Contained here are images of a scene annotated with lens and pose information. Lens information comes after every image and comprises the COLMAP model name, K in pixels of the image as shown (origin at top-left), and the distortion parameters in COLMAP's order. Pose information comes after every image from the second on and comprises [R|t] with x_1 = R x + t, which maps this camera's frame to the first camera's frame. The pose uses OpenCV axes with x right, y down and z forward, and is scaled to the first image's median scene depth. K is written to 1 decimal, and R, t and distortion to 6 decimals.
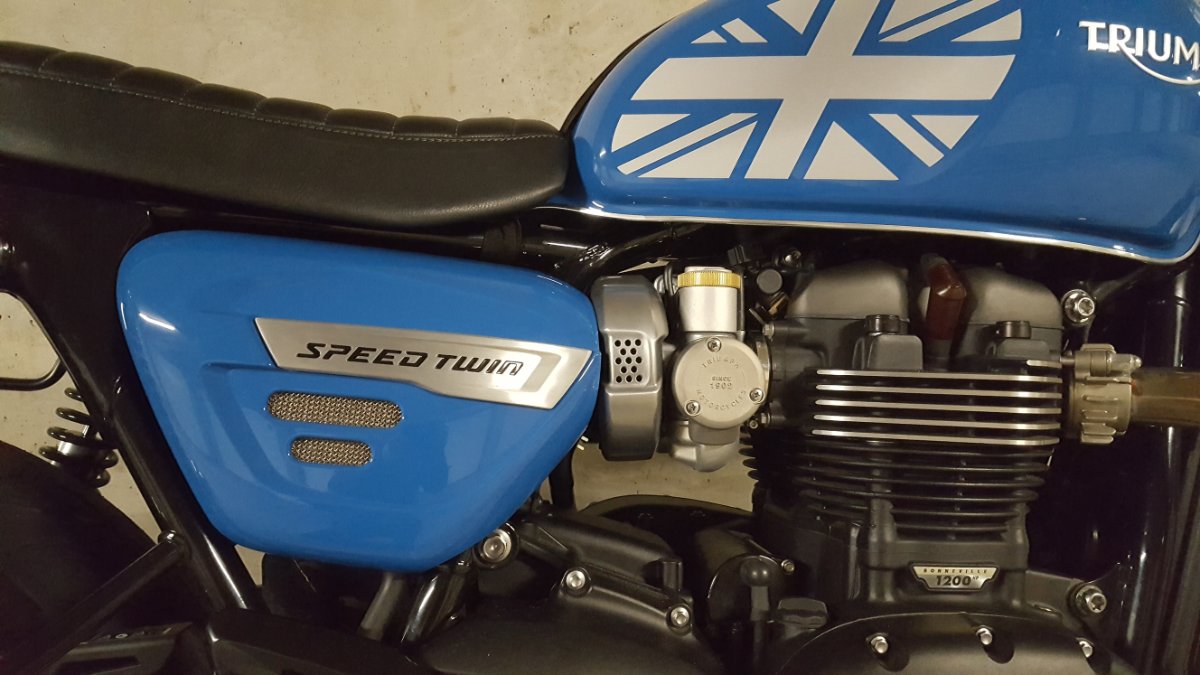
lens RADIAL K [[956.5, 0, 615.4], [0, 956.5, 338.1], [0, 0, 1]] dist [0.100028, -0.190623]
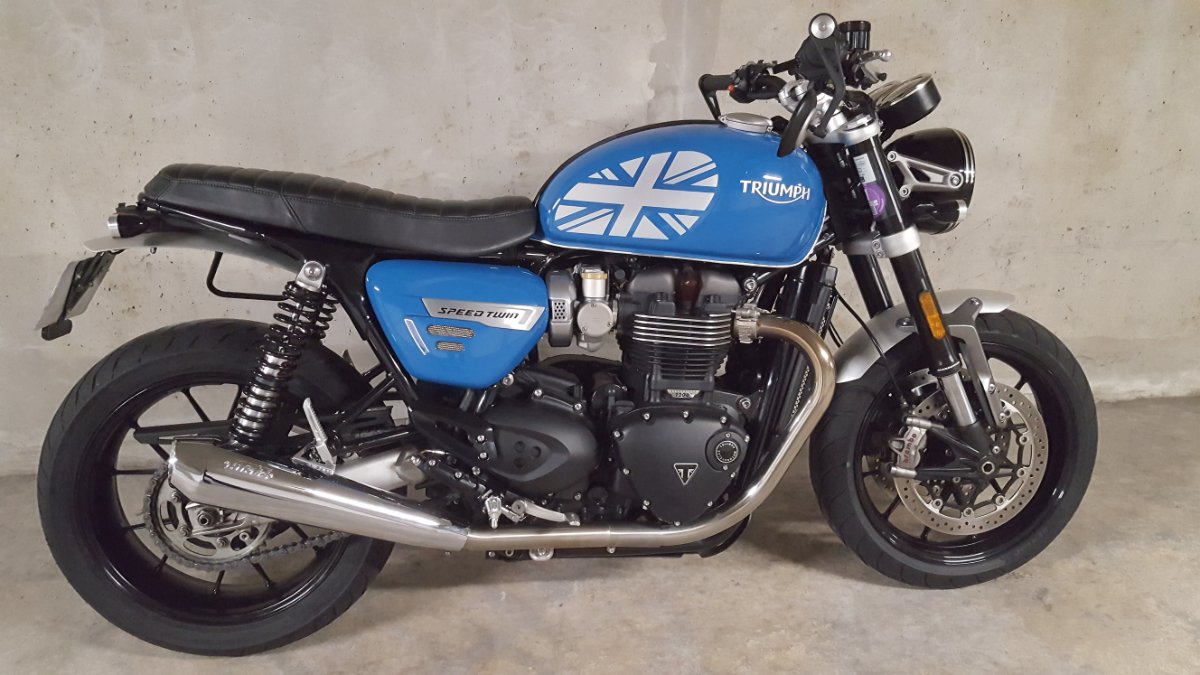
lens RADIAL K [[956.5, 0, 615.4], [0, 956.5, 338.1], [0, 0, 1]] dist [0.100028, -0.190623]
pose [[0.999380, 0.017404, 0.030605, 0.082440], [-0.022844, 0.981991, 0.187539, -0.372609], [-0.026790, -0.188122, 0.981780, -1.471993]]
